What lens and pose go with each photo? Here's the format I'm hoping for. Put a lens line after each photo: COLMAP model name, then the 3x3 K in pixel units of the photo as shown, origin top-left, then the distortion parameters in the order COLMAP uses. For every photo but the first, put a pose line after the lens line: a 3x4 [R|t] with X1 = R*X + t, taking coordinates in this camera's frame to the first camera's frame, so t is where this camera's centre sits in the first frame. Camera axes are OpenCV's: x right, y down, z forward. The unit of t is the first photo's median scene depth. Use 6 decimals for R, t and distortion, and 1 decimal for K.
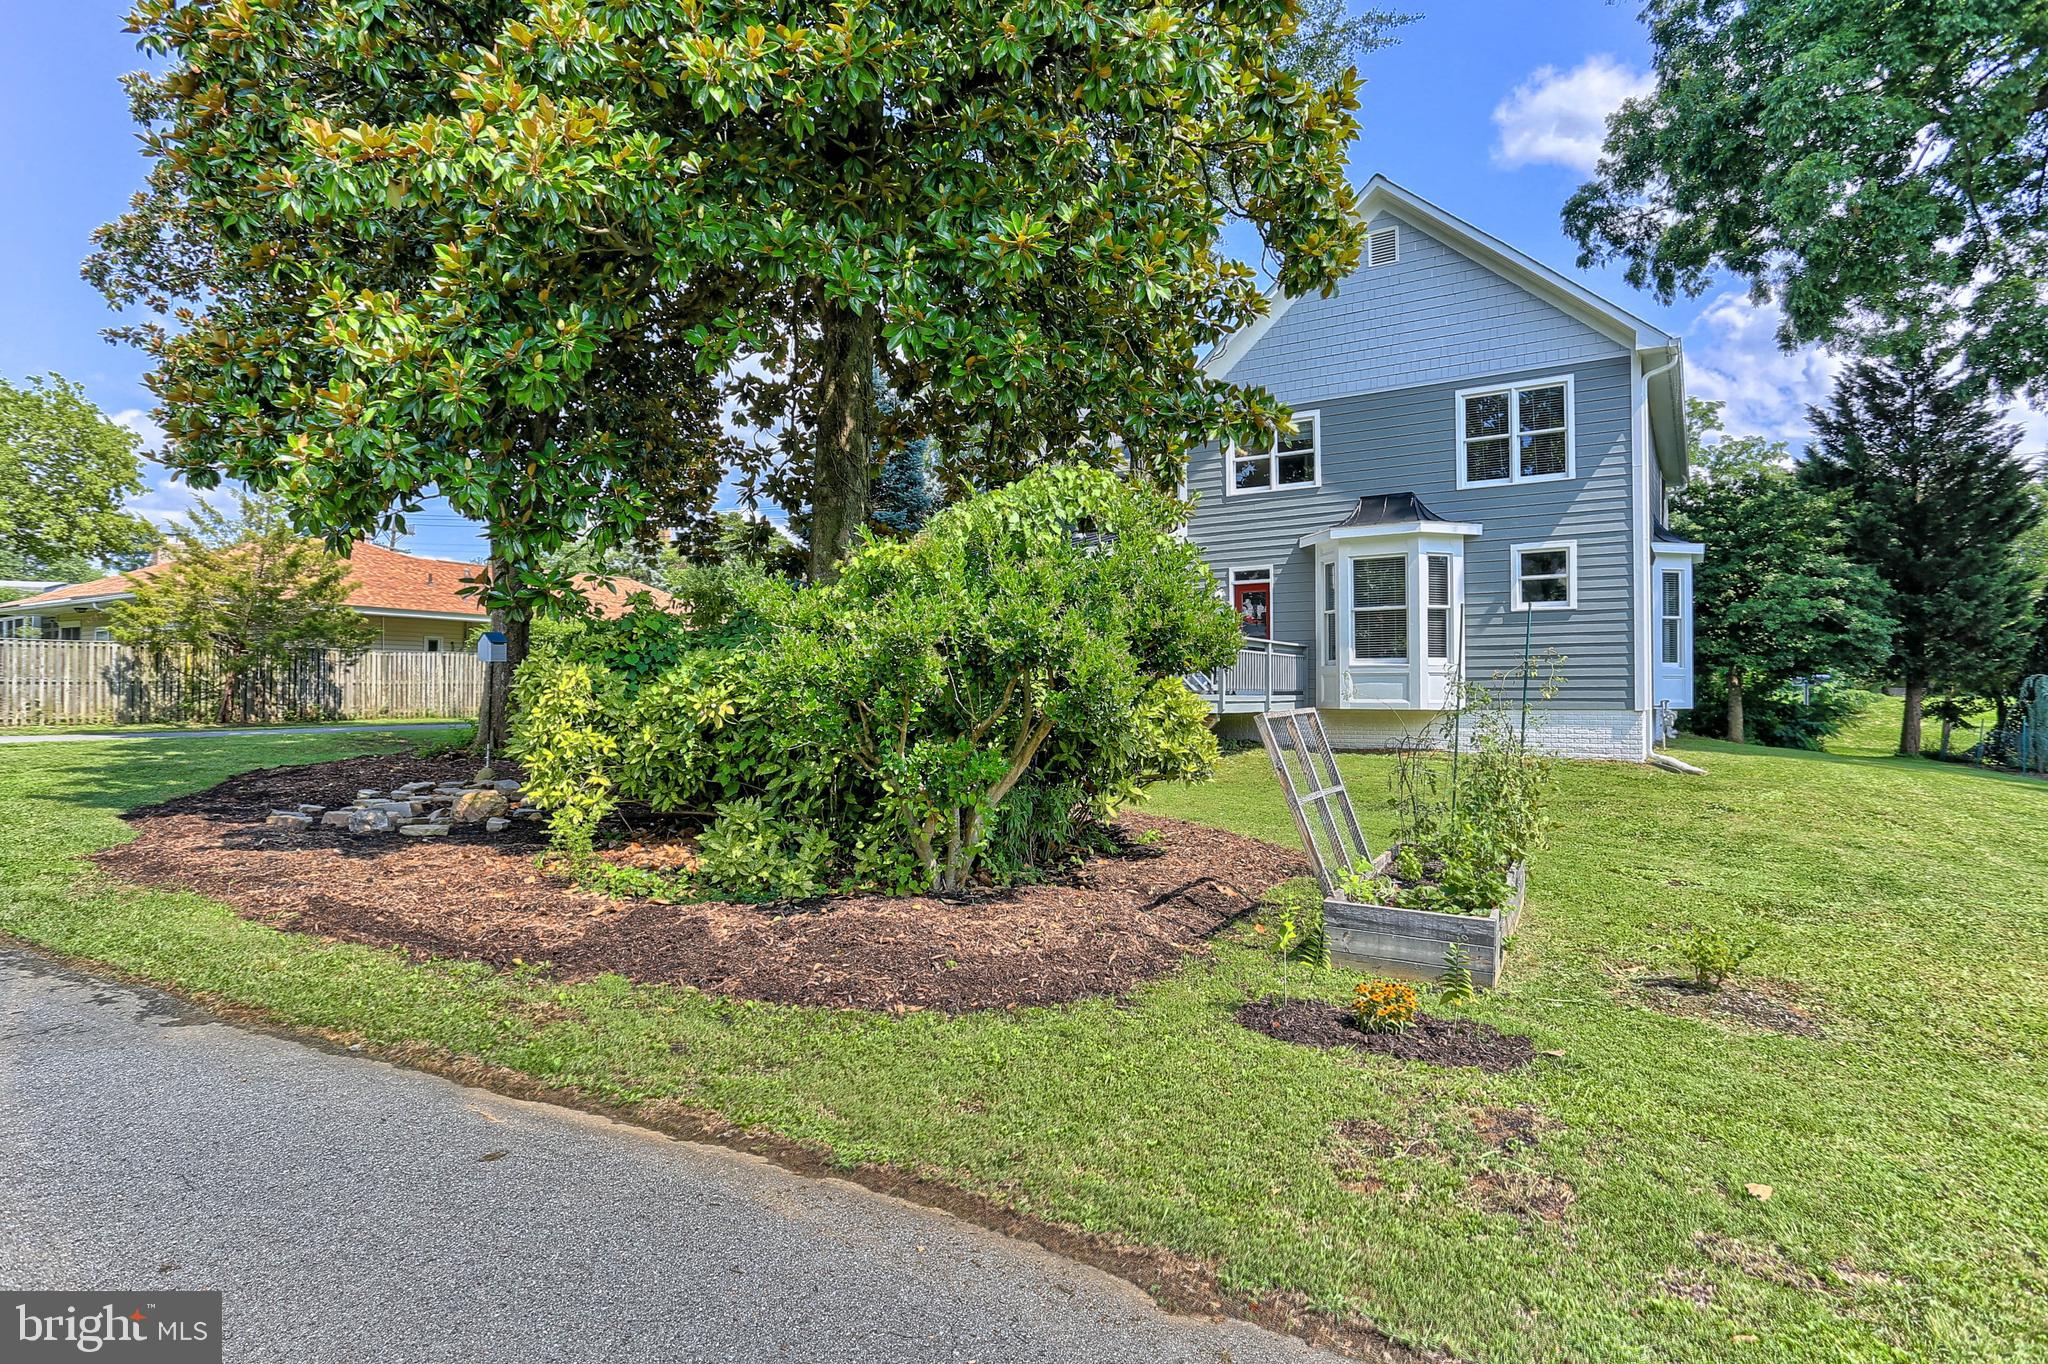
lens RADIAL K [[1063.0, 0, 1024.0], [0, 1063.0, 682.0], [0, 0, 1]] dist [0.001623, 0.000019]
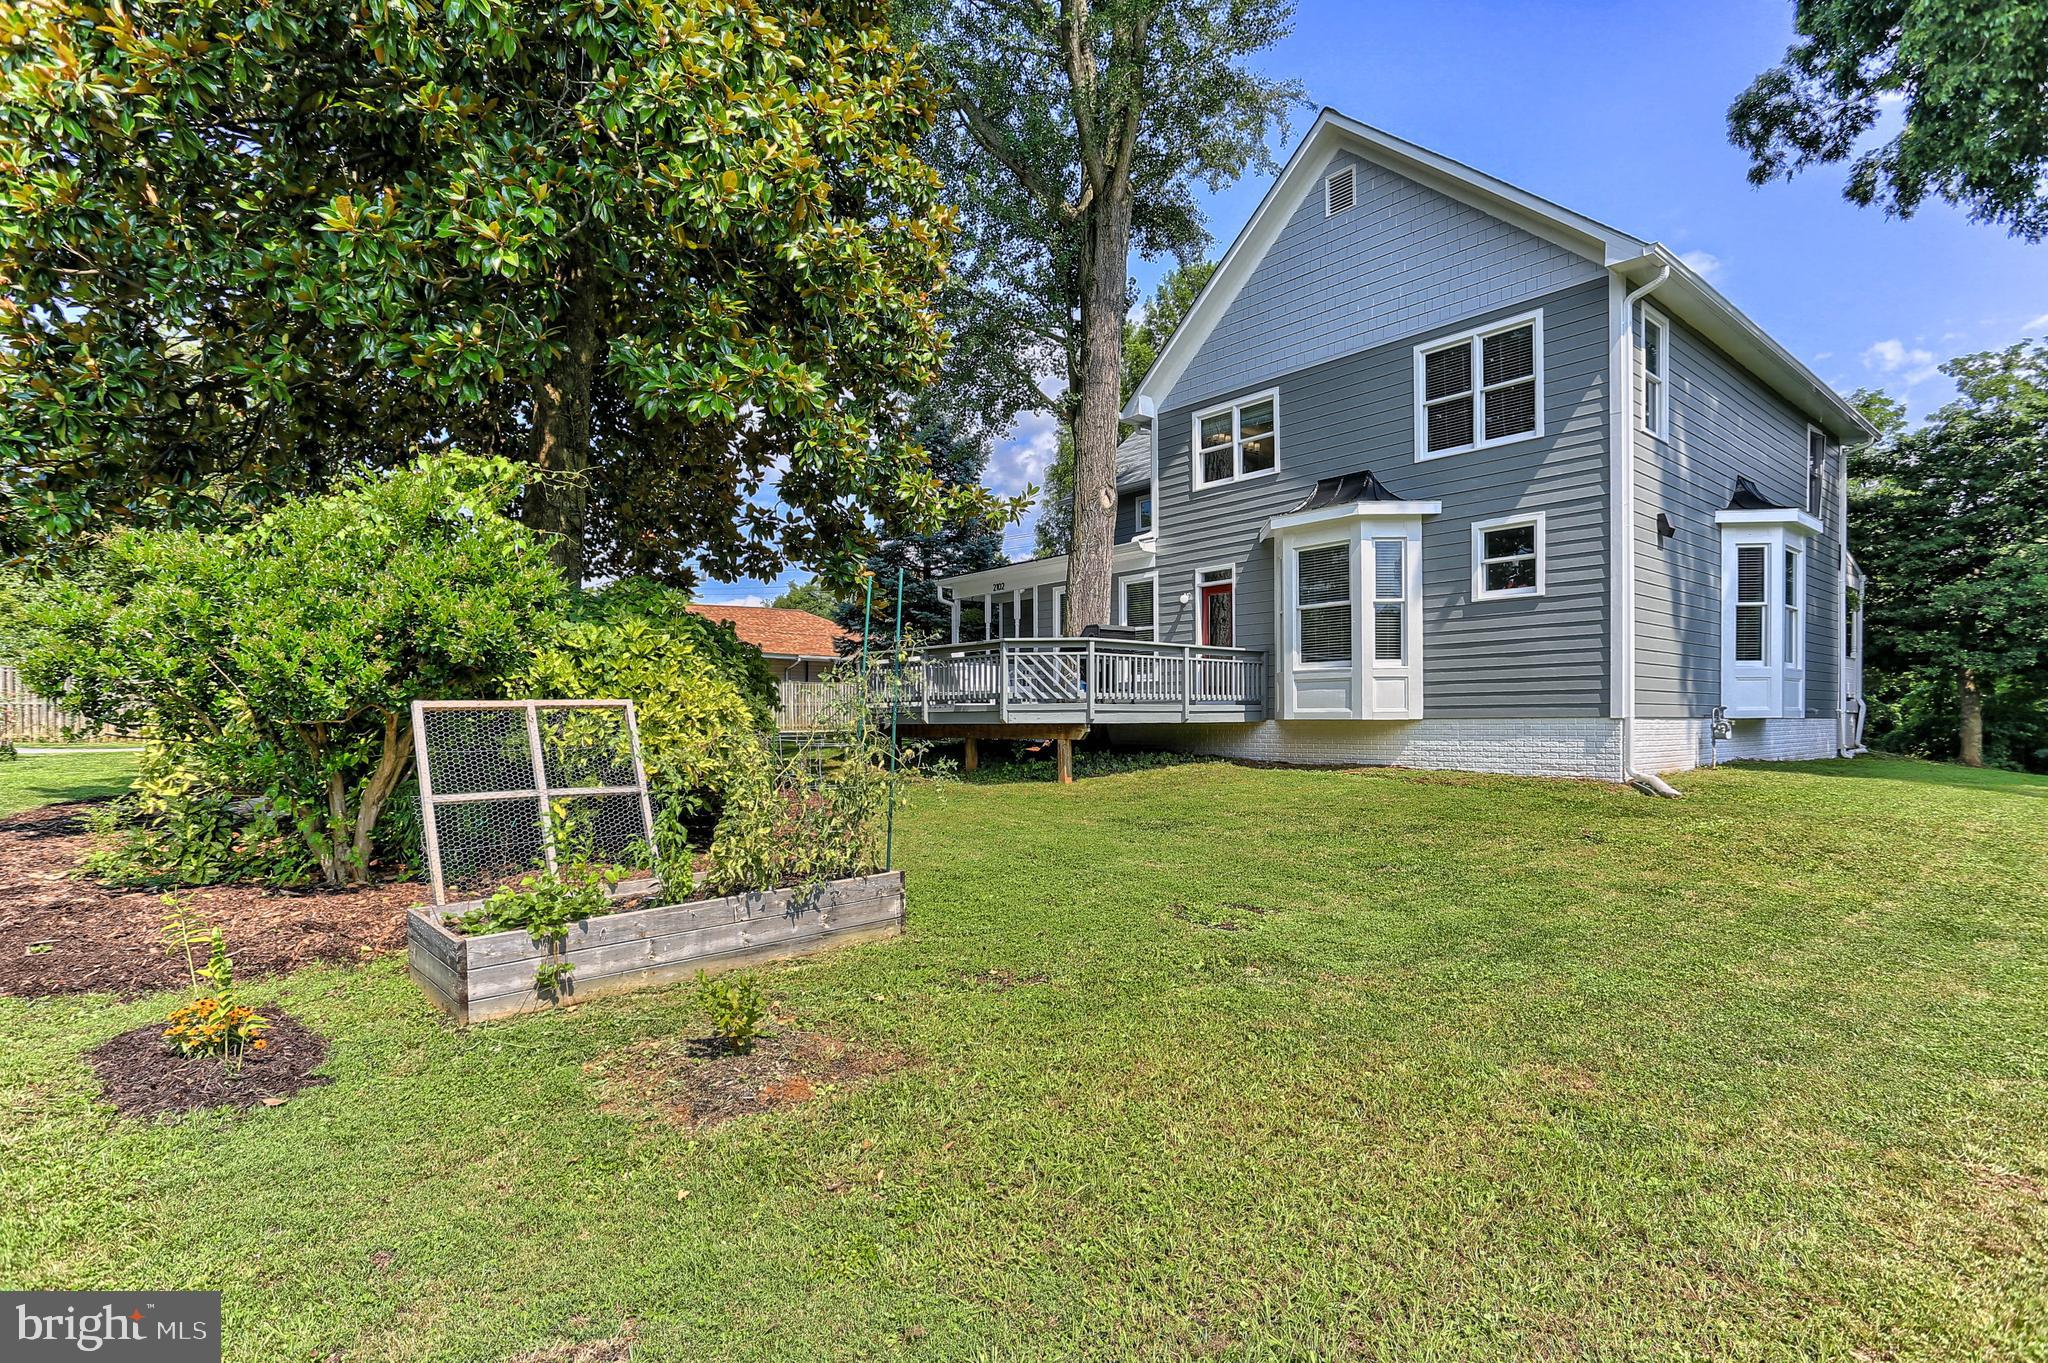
lens RADIAL K [[1018.6, 0, 1027.8], [0, 1018.6, 733.0], [0, 0, 1]] dist [-0.005996, -0.000934]
pose [[0.950624, -0.001766, -0.310340, 0.364516], [0.009214, 0.999704, 0.022536, 0.015502], [0.310208, -0.024282, 0.950359, 0.119629]]
